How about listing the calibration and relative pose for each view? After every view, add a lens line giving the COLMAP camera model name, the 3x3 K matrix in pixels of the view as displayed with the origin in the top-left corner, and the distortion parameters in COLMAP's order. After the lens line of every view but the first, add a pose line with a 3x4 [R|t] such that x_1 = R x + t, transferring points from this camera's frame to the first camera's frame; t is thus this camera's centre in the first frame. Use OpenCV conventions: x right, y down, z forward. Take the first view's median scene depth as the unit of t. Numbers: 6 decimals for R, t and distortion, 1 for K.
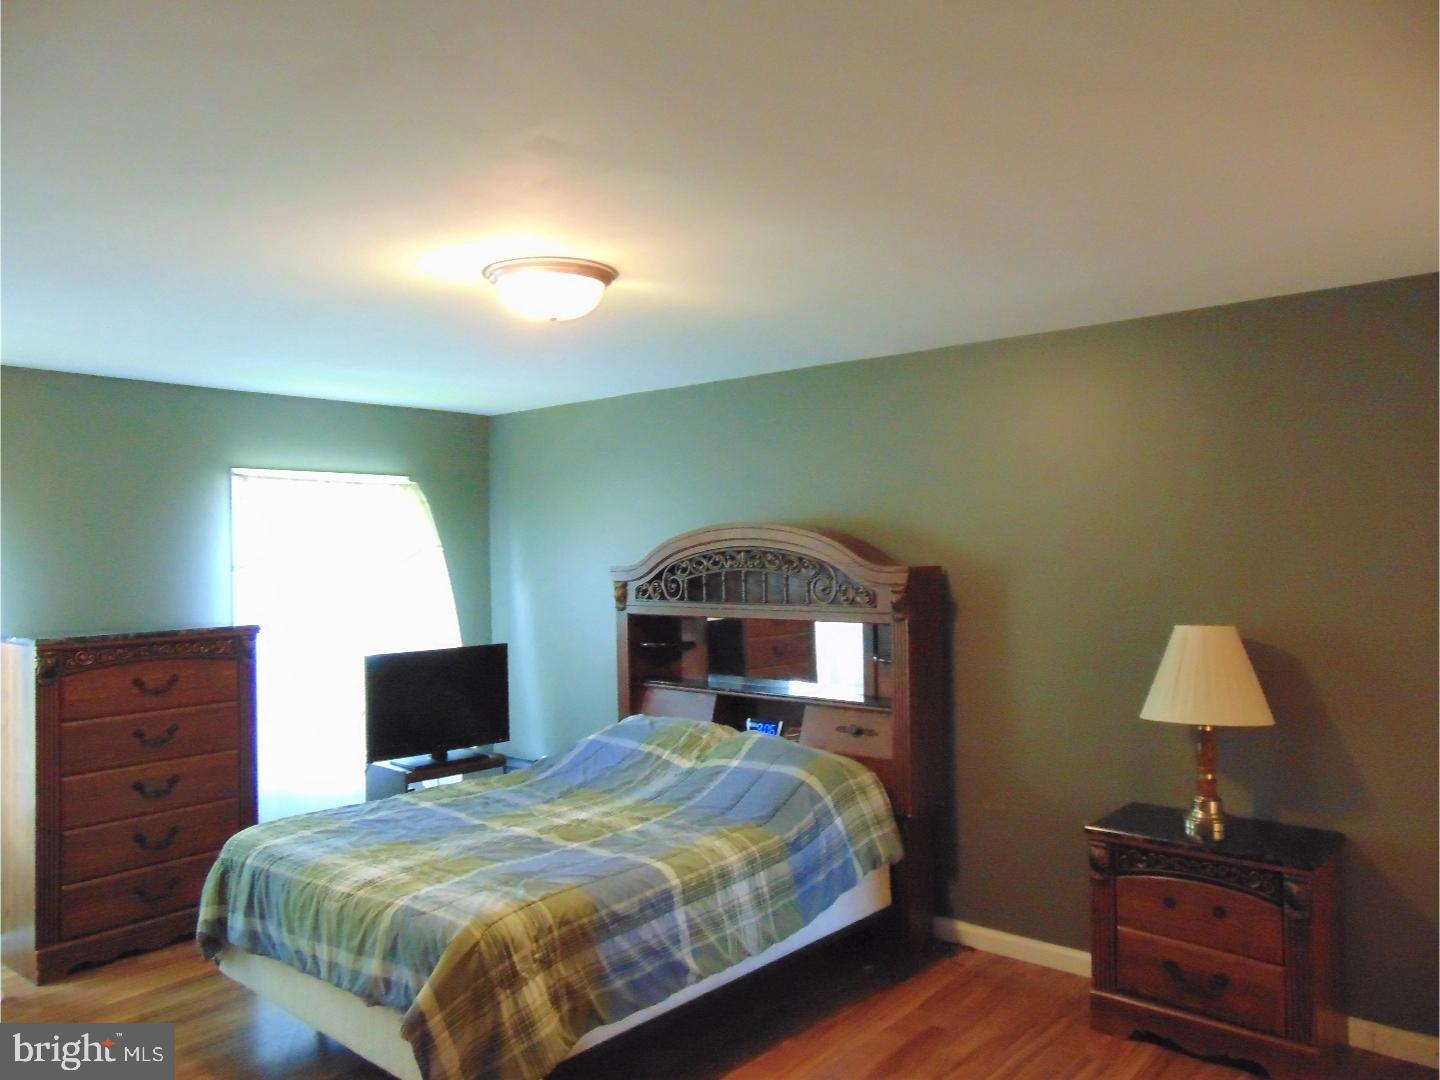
lens RADIAL K [[1065.2, 0, 720.0], [0, 1065.2, 540.0], [0, 0, 1]] dist [-0.001306, -0.002425]
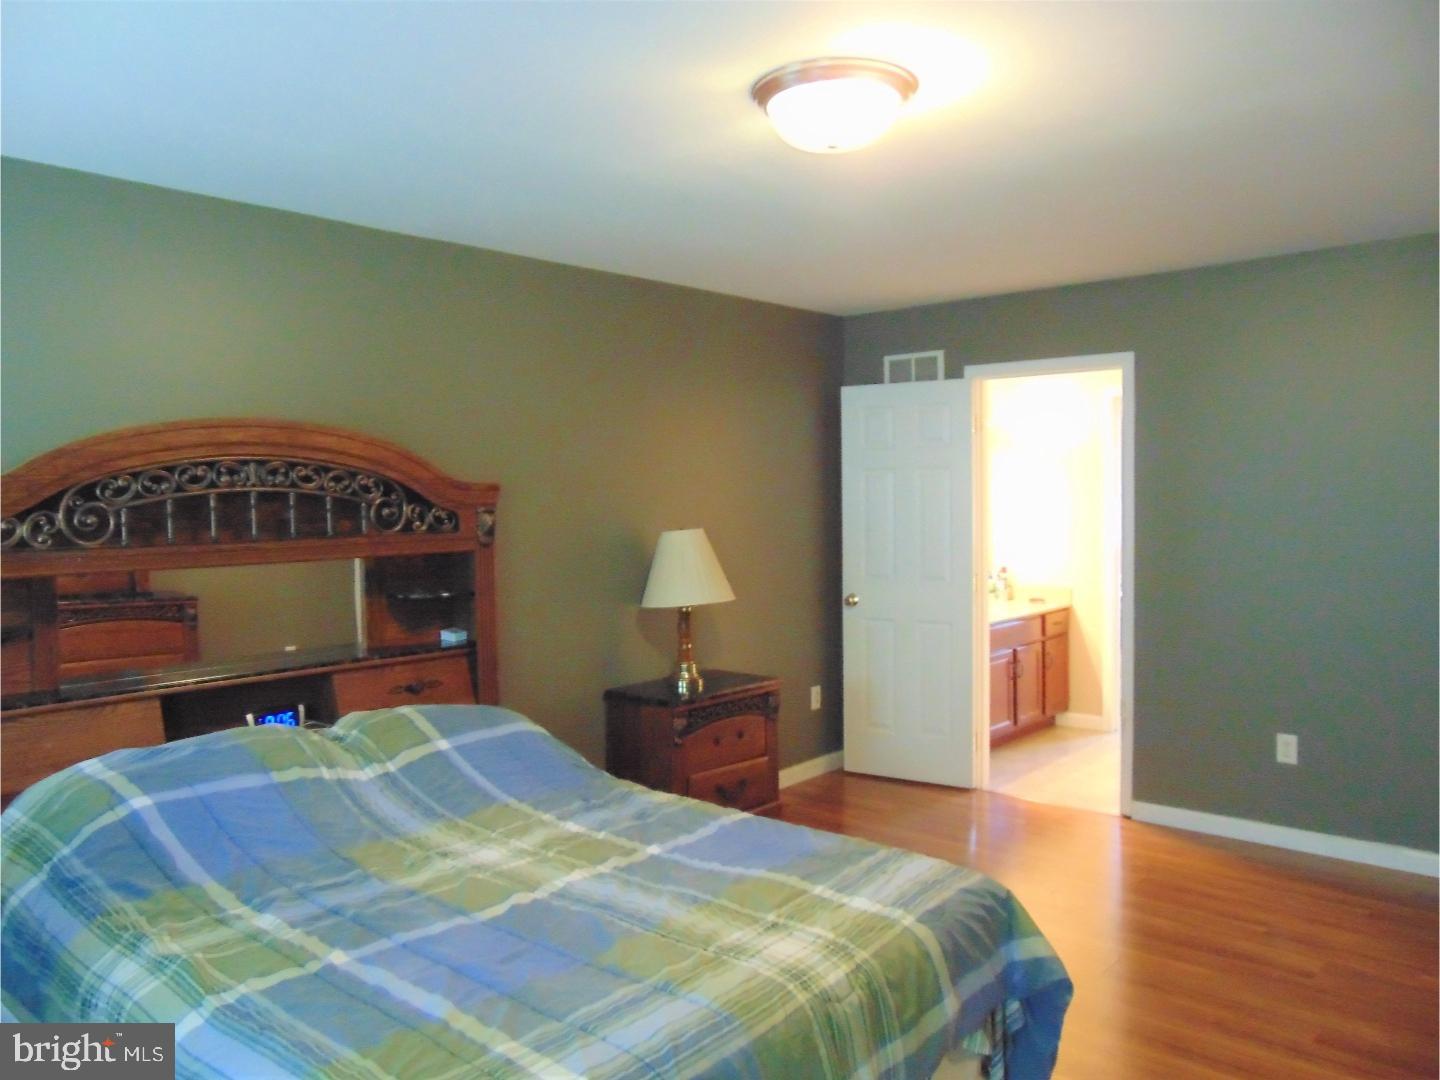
lens RADIAL K [[1065.2, 0, 720.0], [0, 1065.2, 540.0], [0, 0, 1]] dist [-0.001306, -0.002425]
pose [[0.027679, -0.028564, 0.999209, -0.635512], [0.005164, 0.999582, 0.028432, 0.042234], [-0.999604, 0.004373, 0.027815, 0.699152]]
